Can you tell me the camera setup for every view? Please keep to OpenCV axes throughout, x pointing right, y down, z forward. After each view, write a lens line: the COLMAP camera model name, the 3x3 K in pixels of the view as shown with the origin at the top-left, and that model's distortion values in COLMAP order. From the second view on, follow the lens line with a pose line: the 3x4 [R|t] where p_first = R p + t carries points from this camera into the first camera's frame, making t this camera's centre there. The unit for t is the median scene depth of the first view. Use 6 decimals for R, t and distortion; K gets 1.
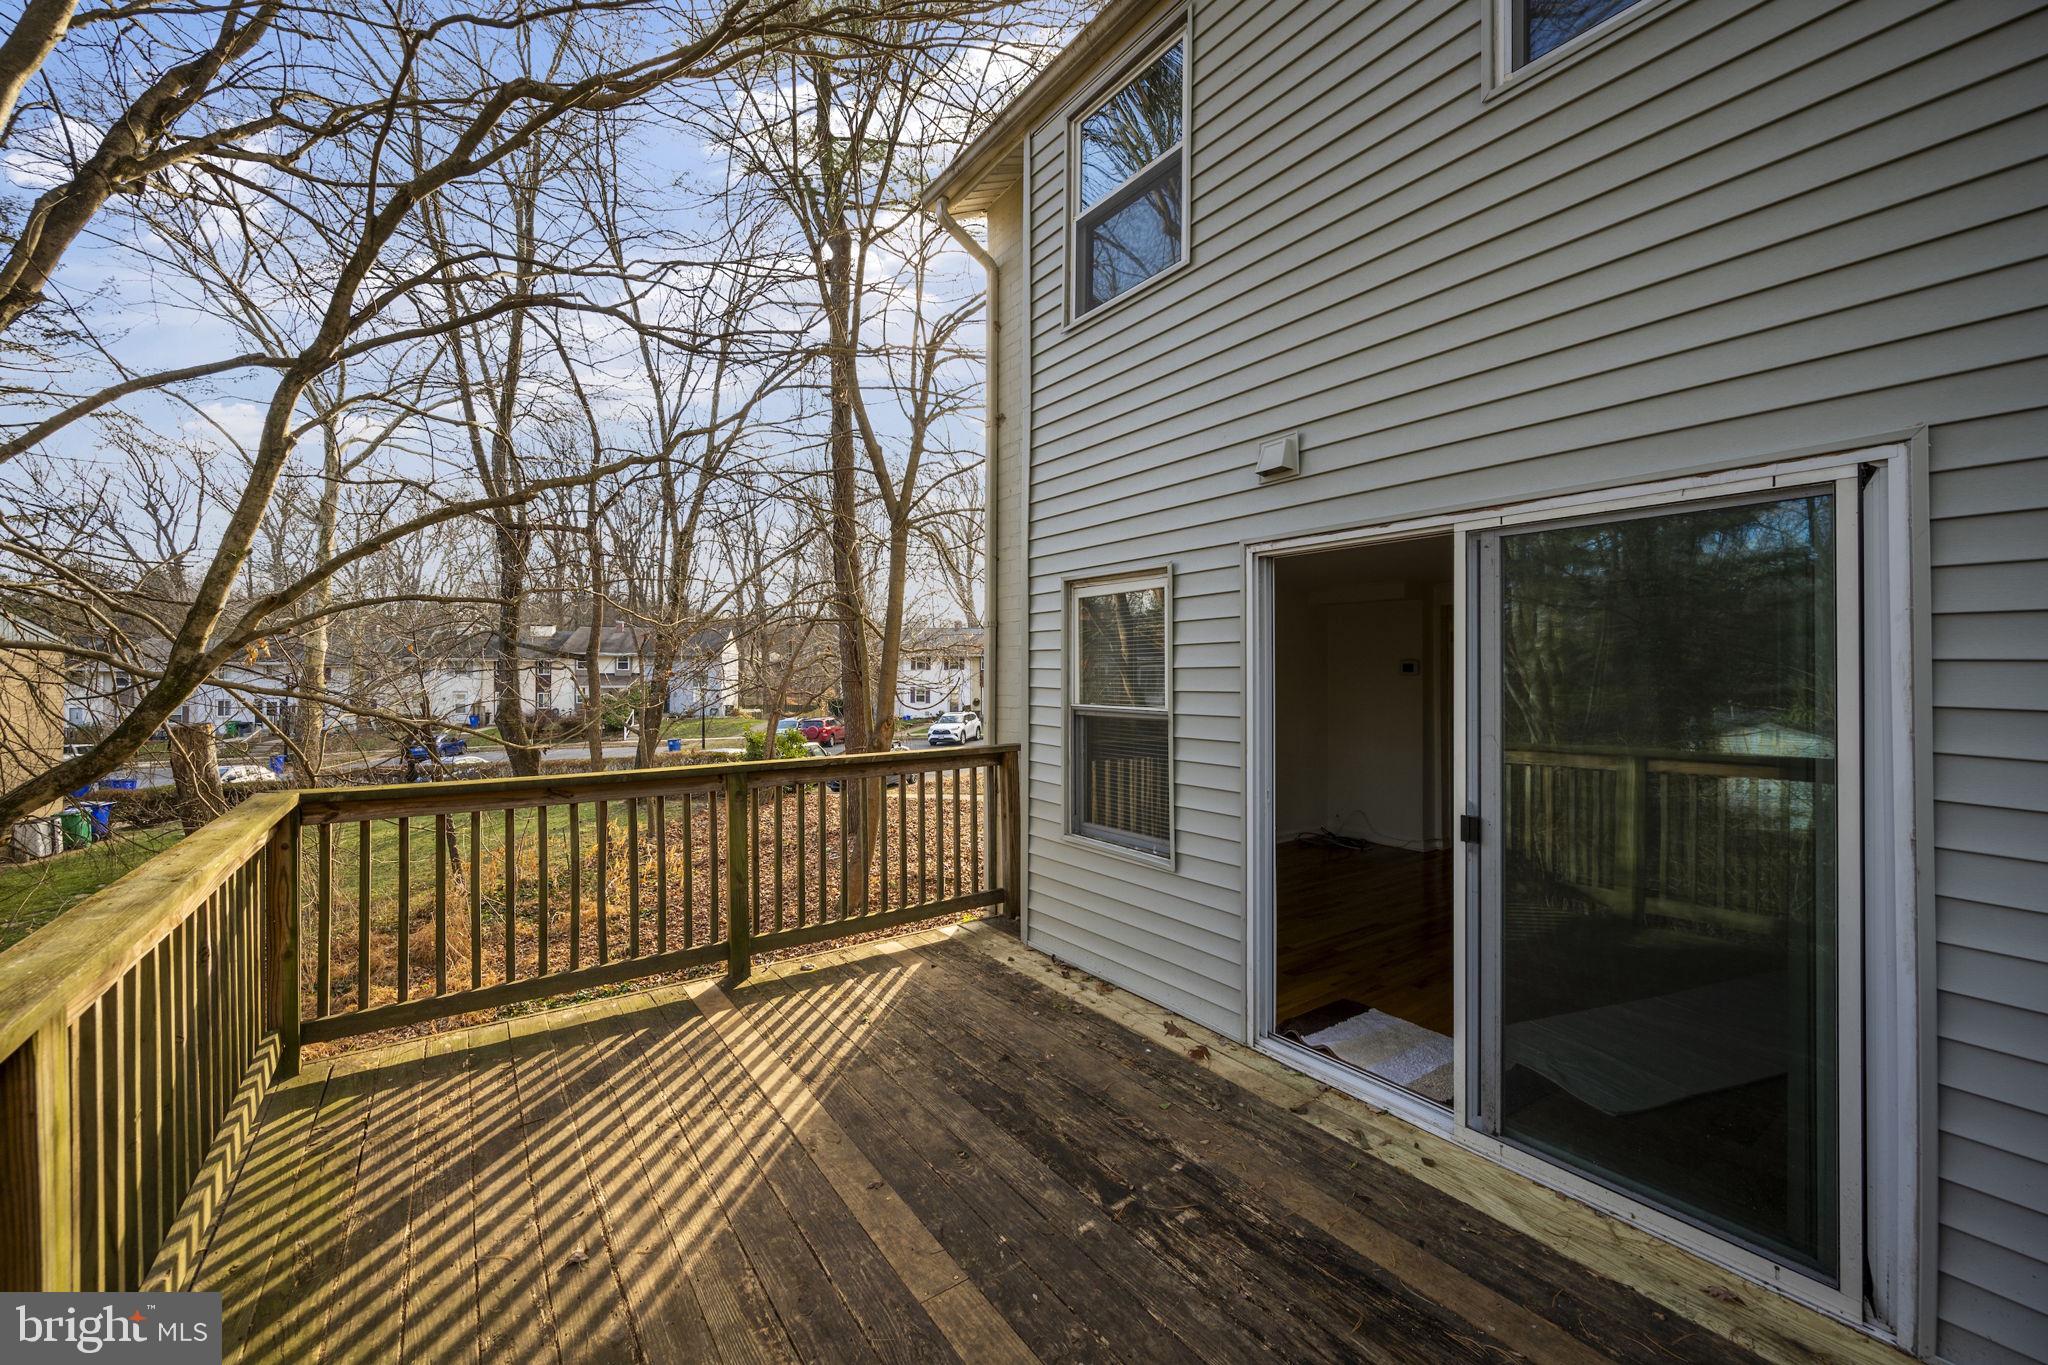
lens RADIAL K [[807.8, 0, 1021.6], [0, 807.8, 676.5], [0, 0, 1]] dist [-0.002472, -0.000106]
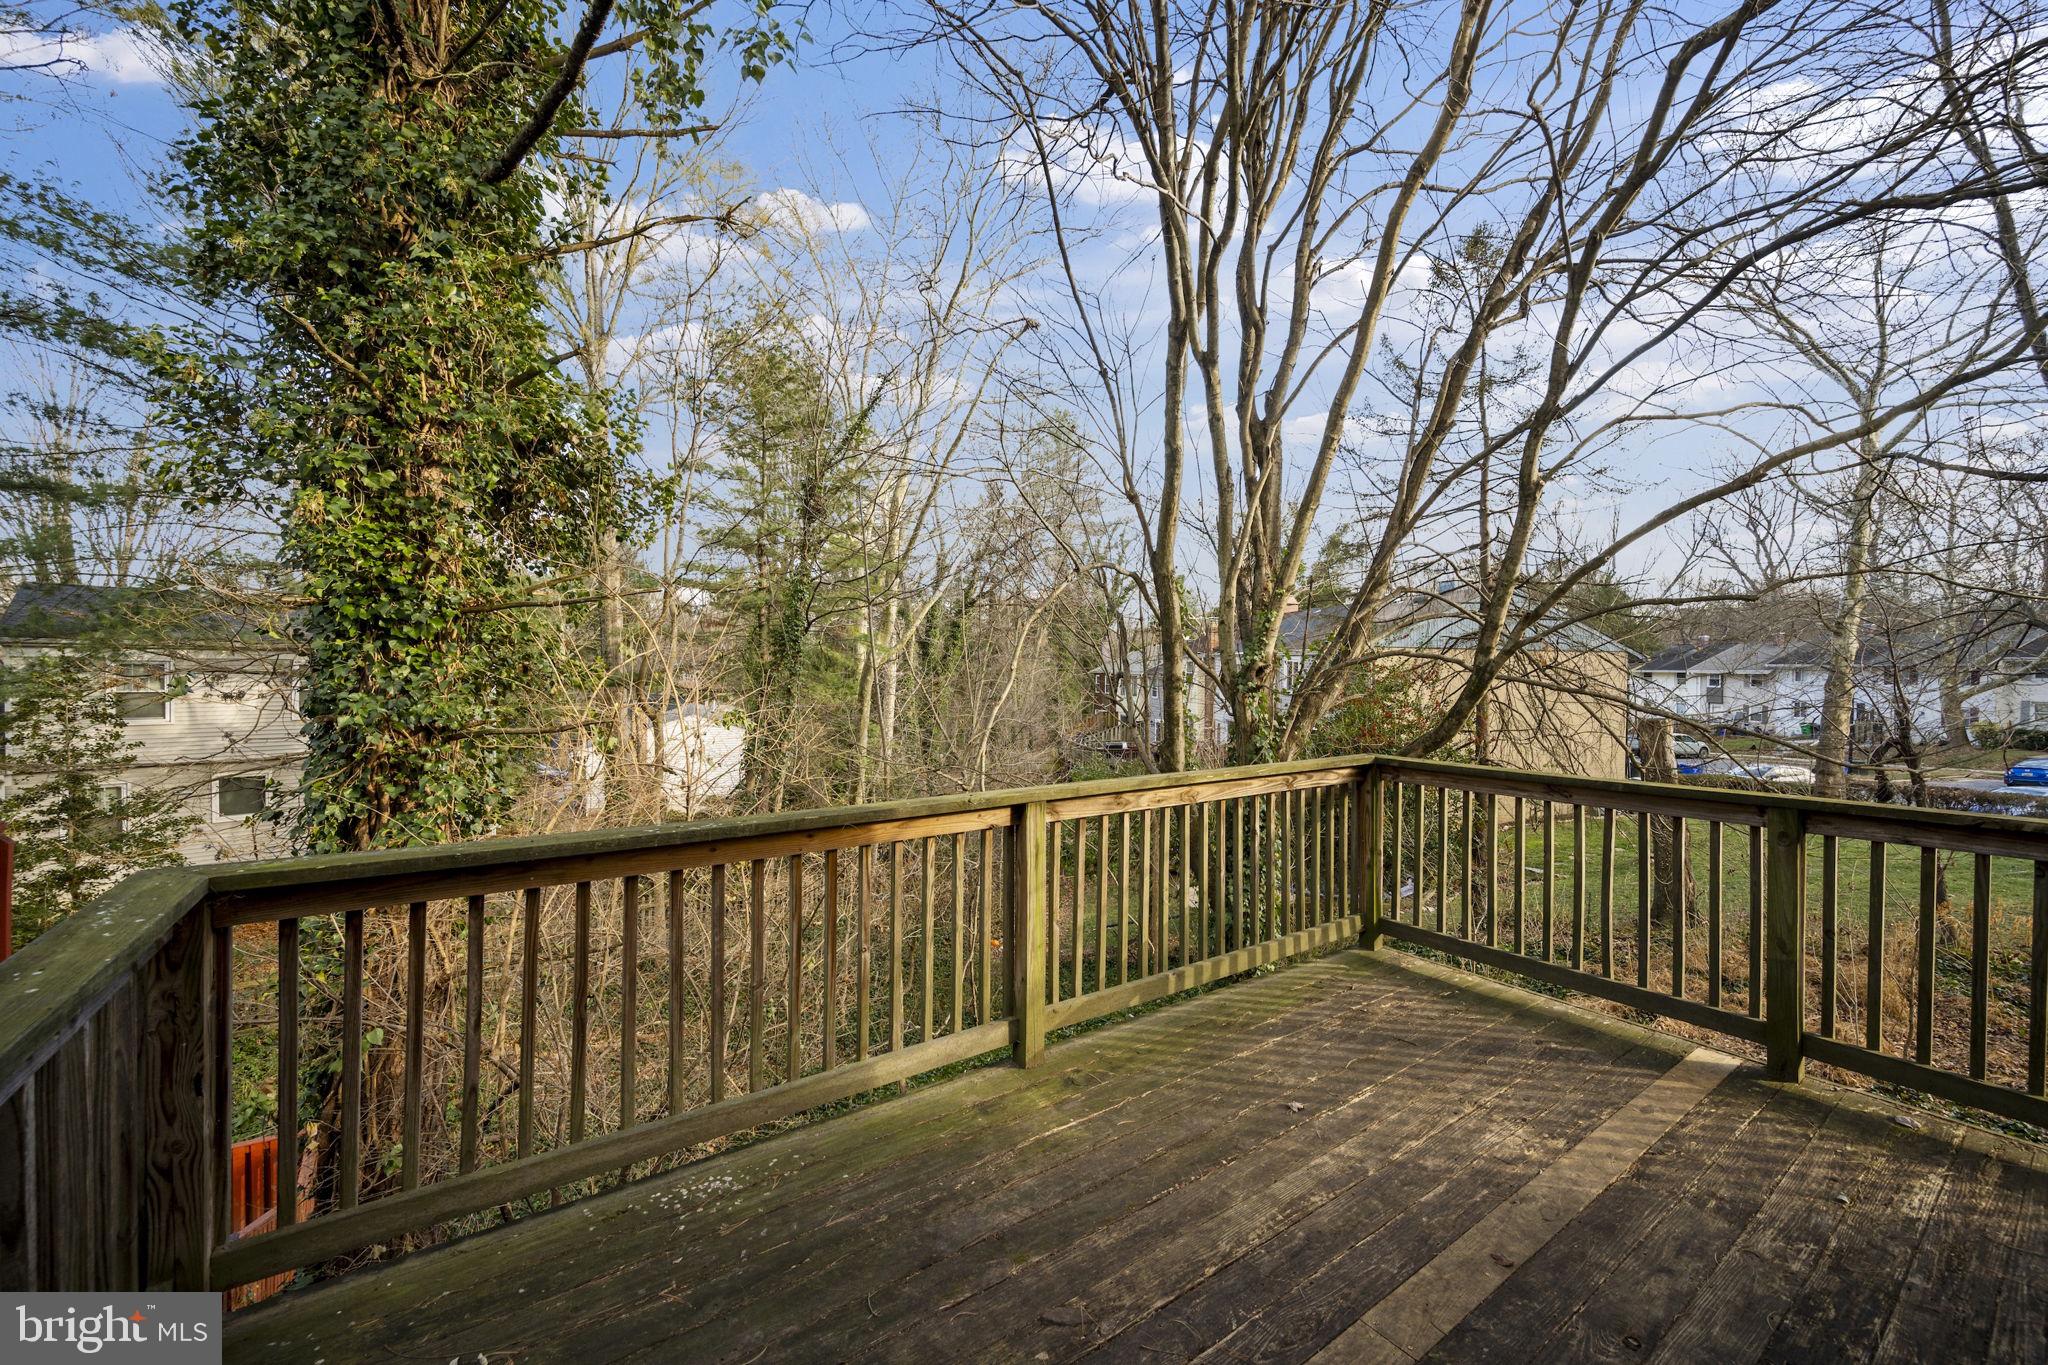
lens RADIAL K [[807.8, 0, 1022.0], [0, 807.8, 672.4], [0, 0, 1]] dist [-0.002472, -0.000106]
pose [[-0.003804, 0.005908, -0.999975, 0.353642], [-0.015389, 0.999864, 0.005966, 0.000865], [0.999874, 0.015411, -0.003712, 0.247859]]
